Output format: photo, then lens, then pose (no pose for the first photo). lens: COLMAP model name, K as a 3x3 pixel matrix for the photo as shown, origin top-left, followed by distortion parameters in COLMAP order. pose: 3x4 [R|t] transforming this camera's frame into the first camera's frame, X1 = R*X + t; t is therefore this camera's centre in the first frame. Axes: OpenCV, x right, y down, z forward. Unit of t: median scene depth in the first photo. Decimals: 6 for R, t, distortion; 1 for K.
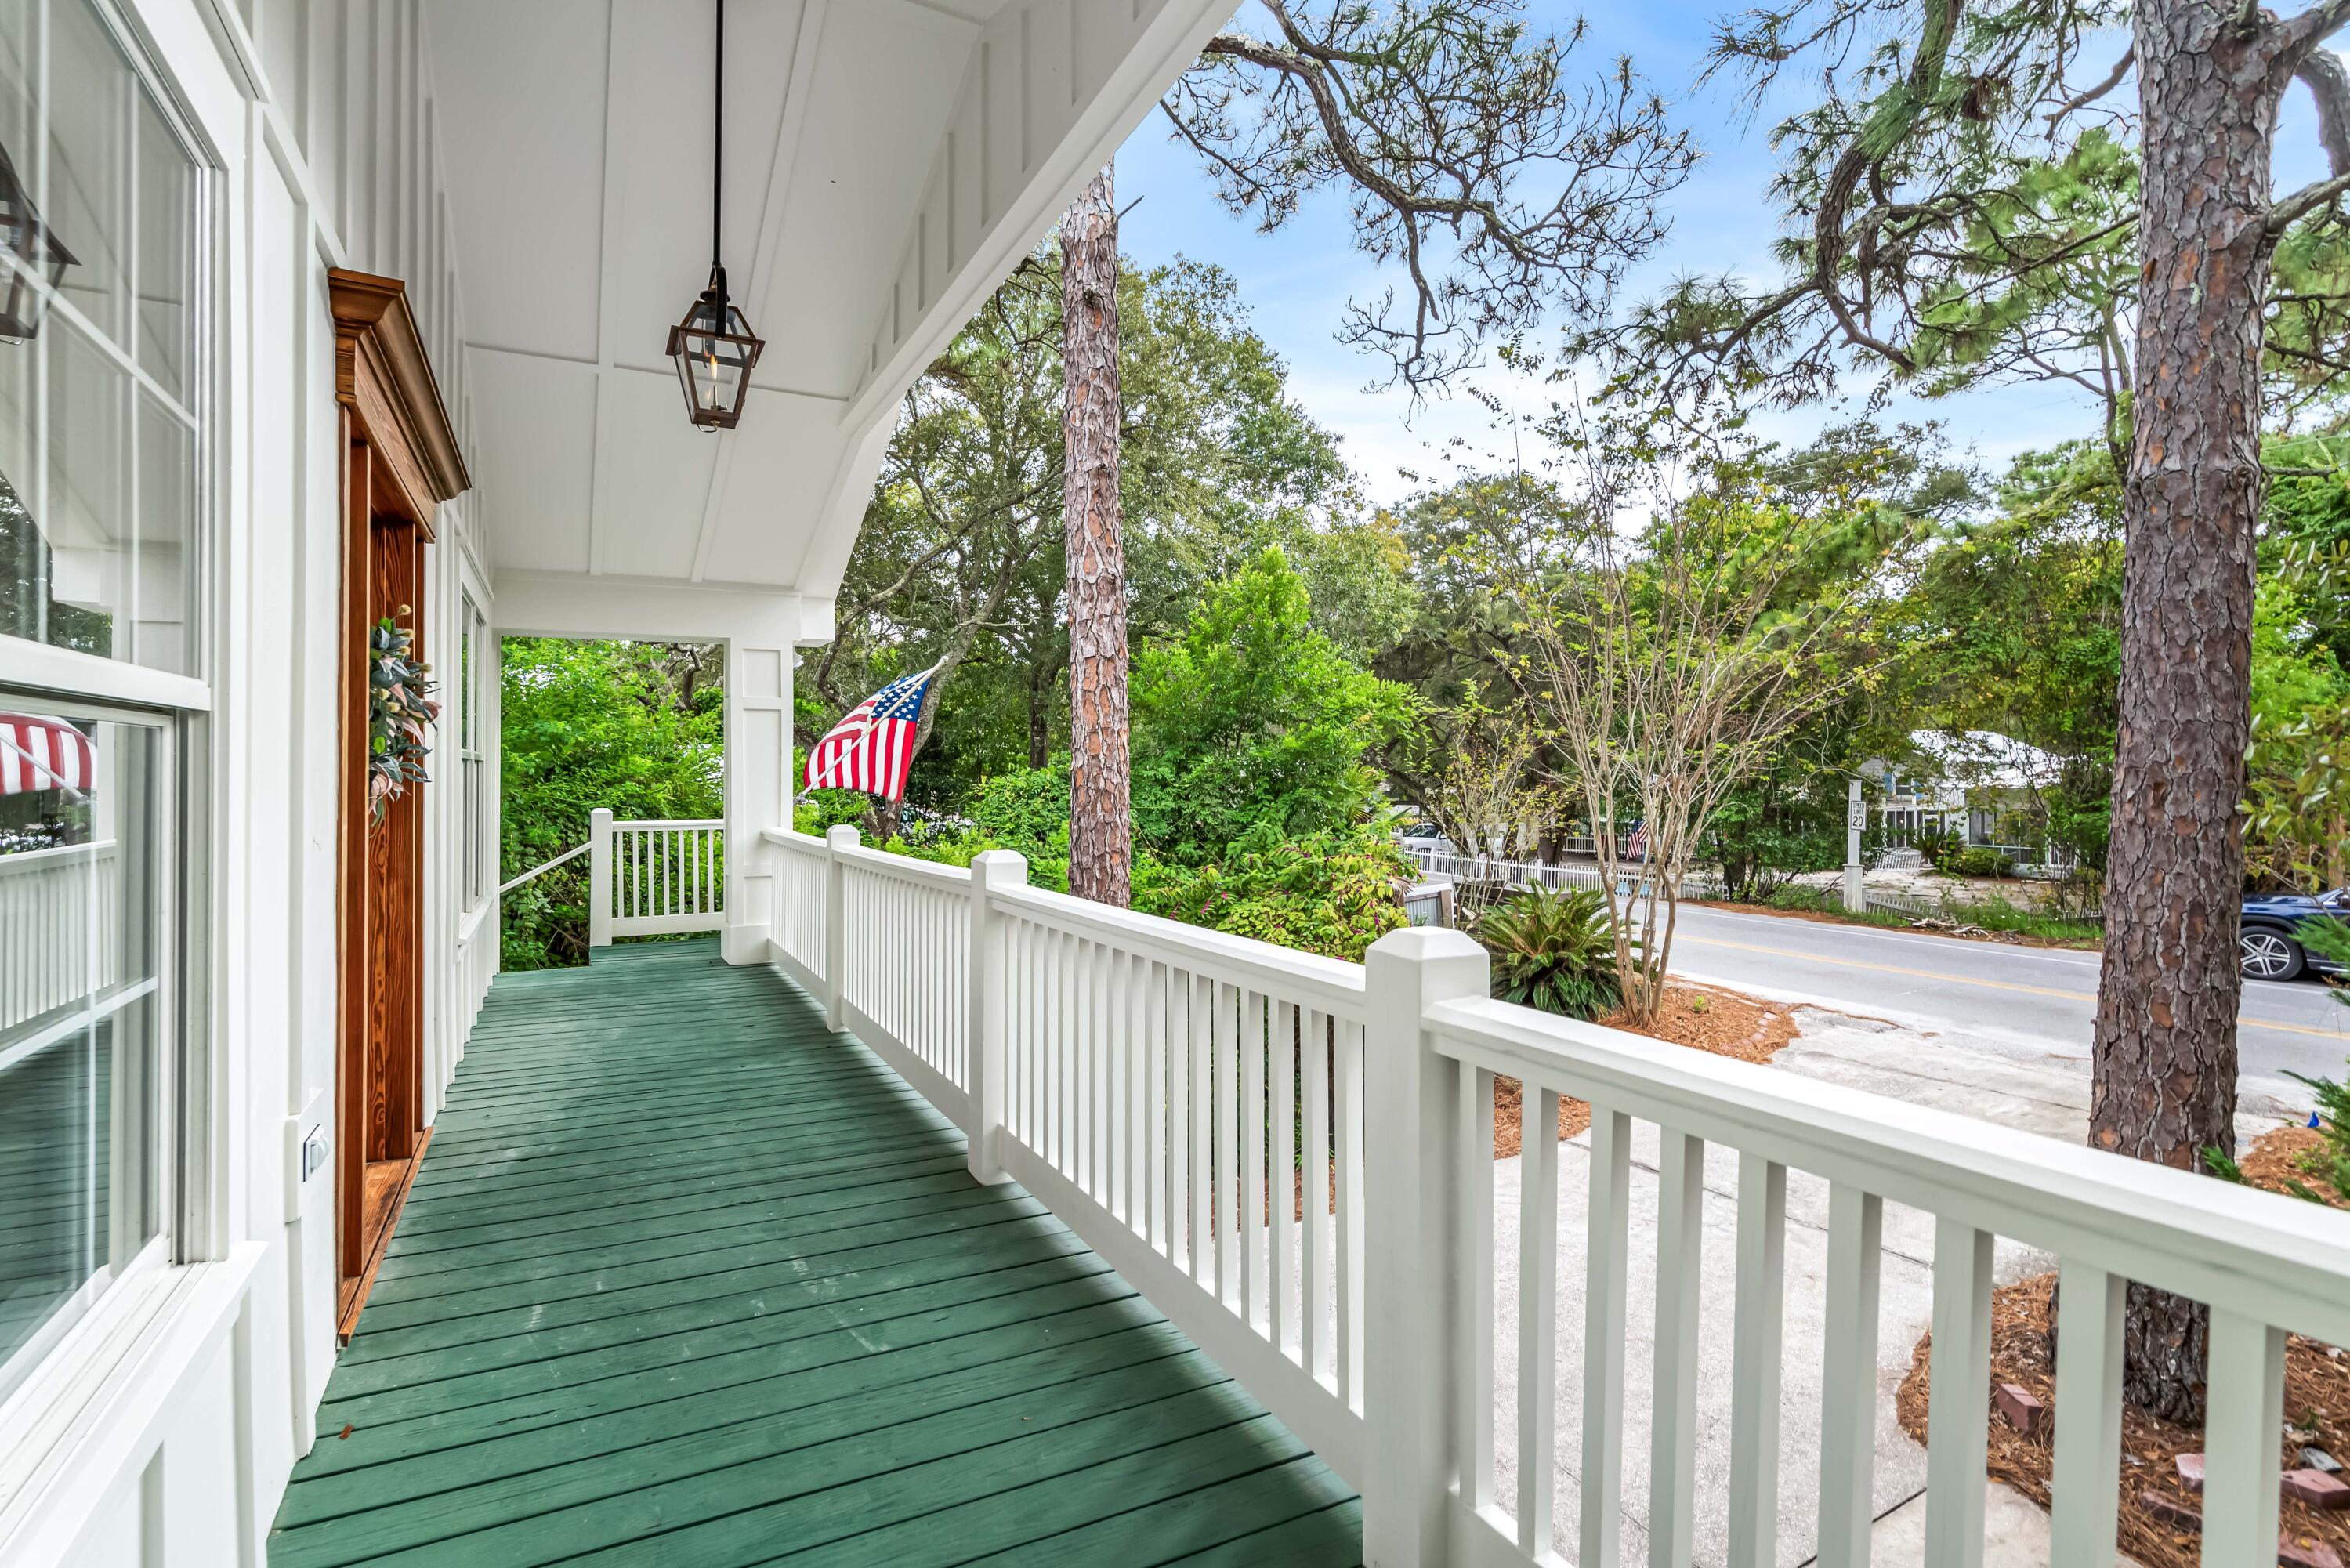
lens RADIAL K [[1111.3, 0, 1118.7], [0, 1111.3, 770.3], [0, 0, 1]] dist [-0.000895, 0.000147]
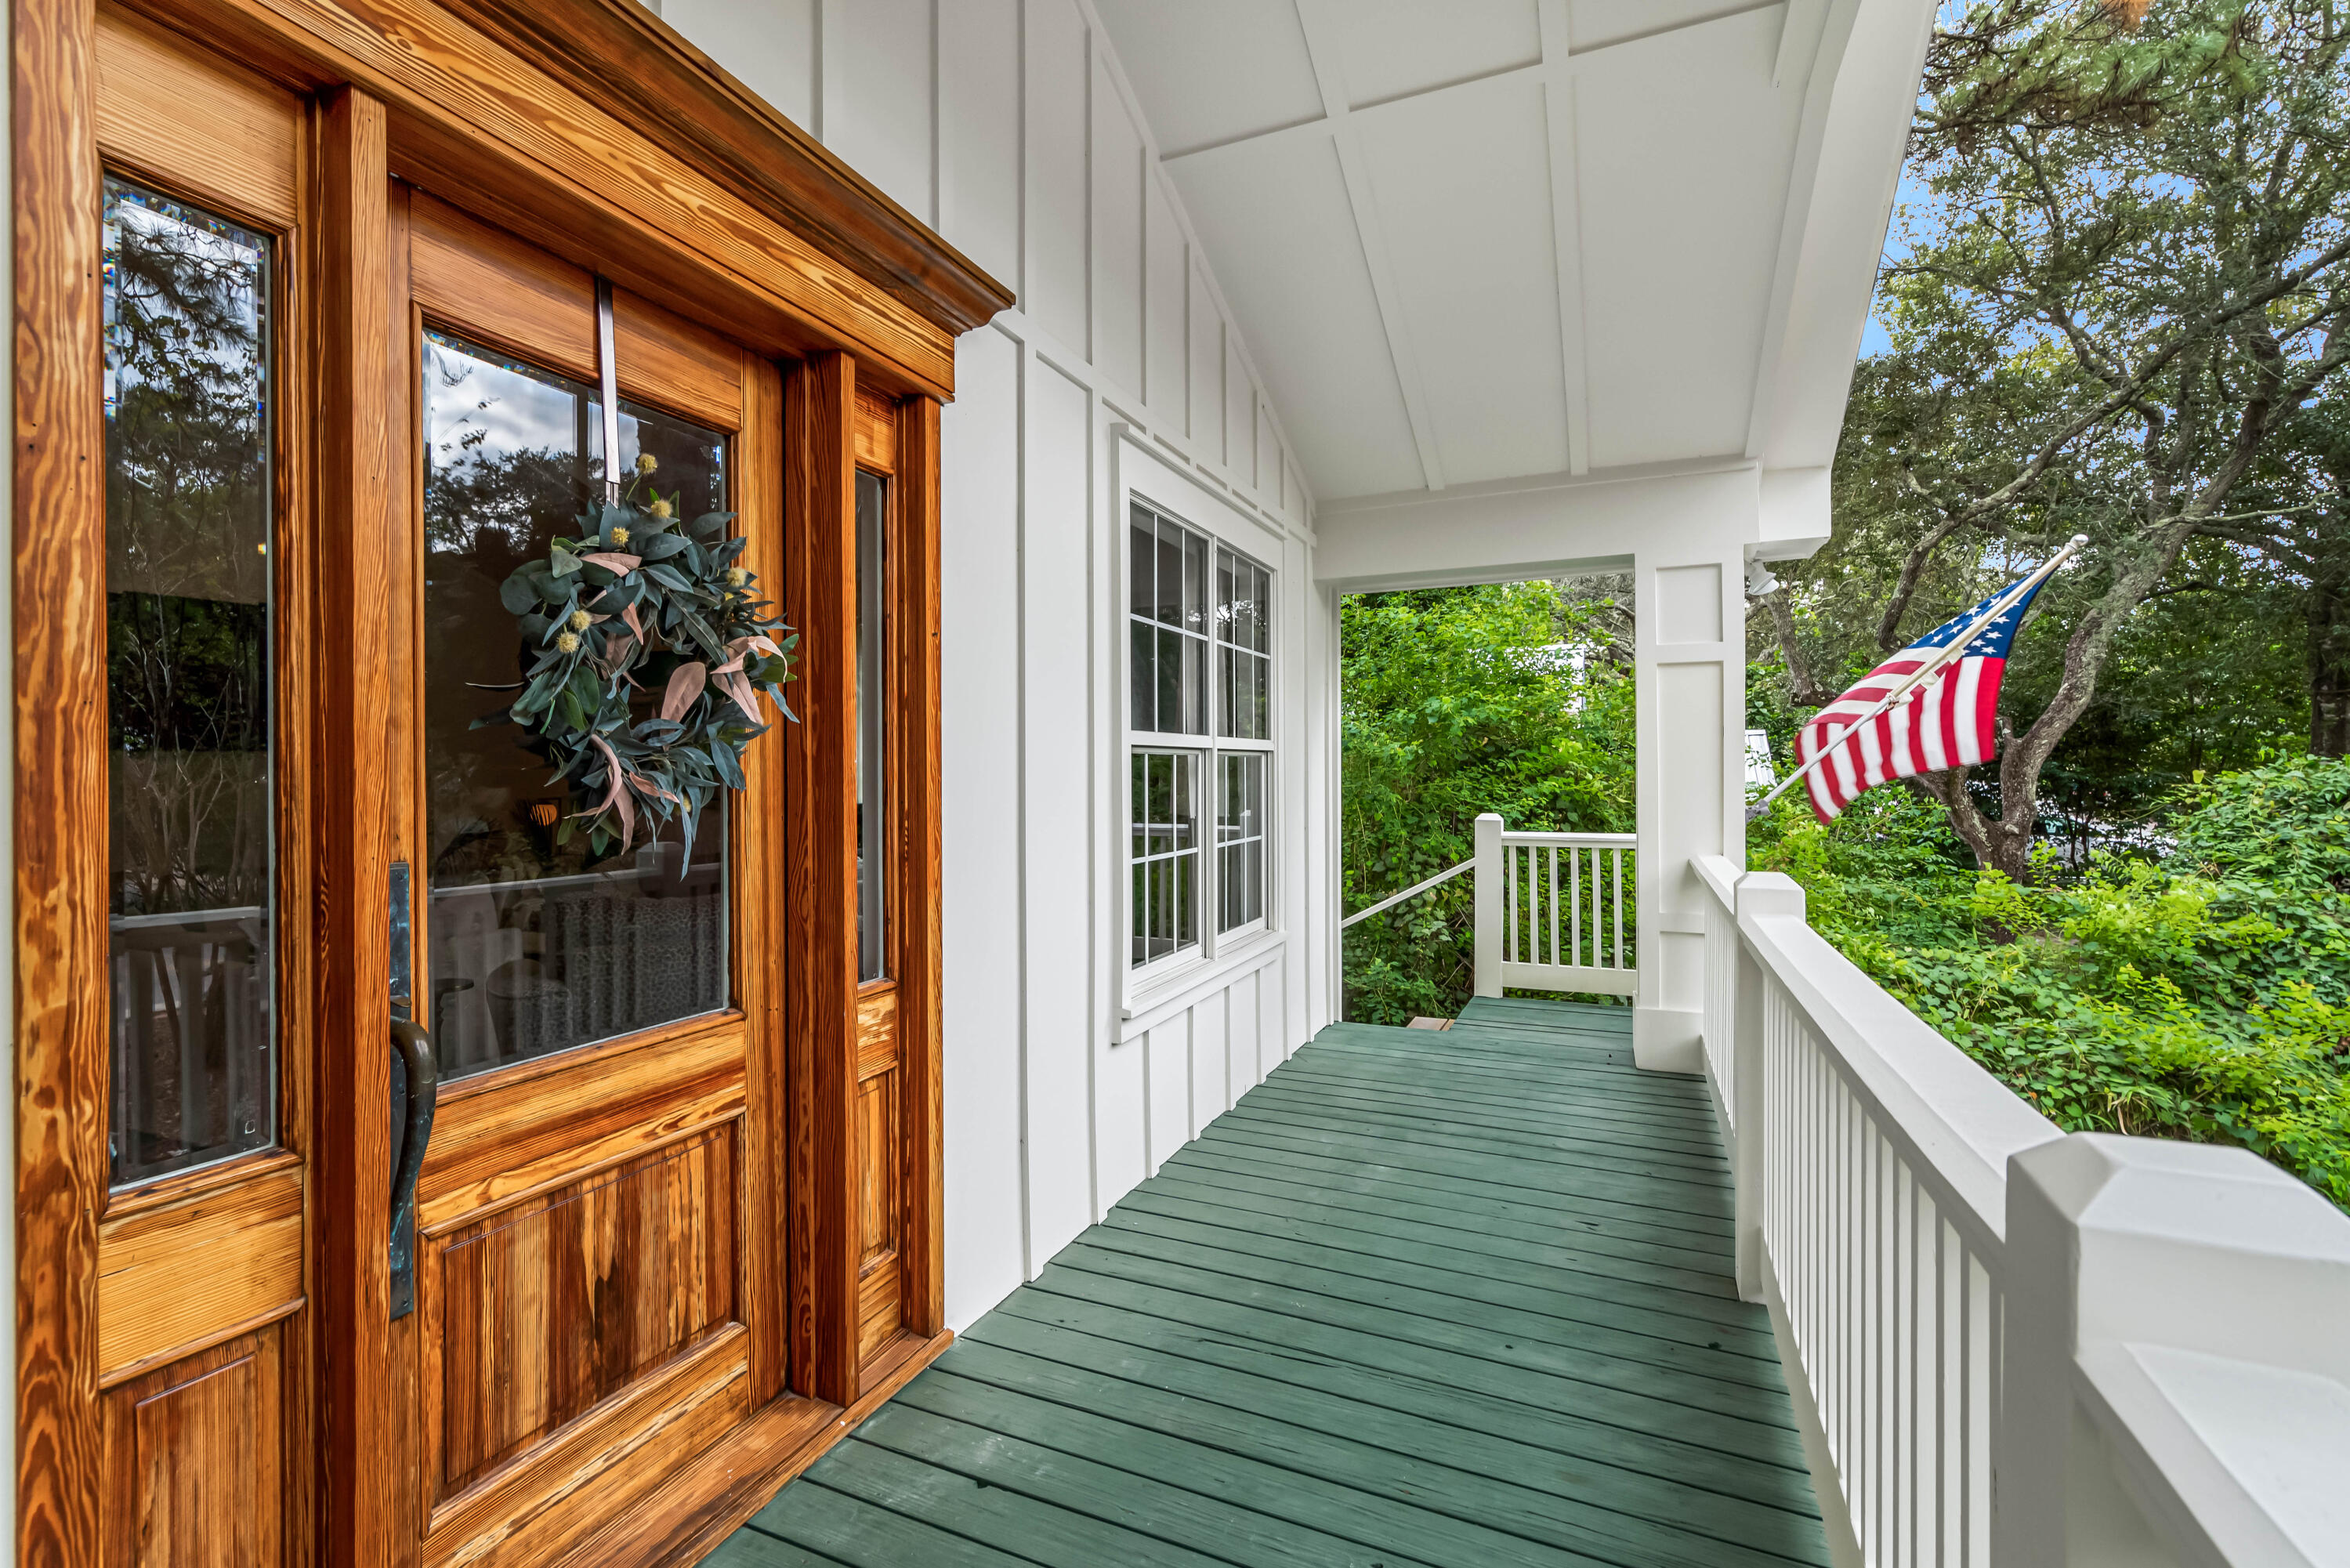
lens RADIAL K [[1111.3, 0, 1118.7], [0, 1111.3, 770.3], [0, 0, 1]] dist [-0.000895, 0.000147]
pose [[0.623251, 0.000816, -0.782021, -0.031910], [0.004157, 0.999982, 0.004357, 0.000437], [0.782011, -0.005966, 0.623236, 0.325321]]
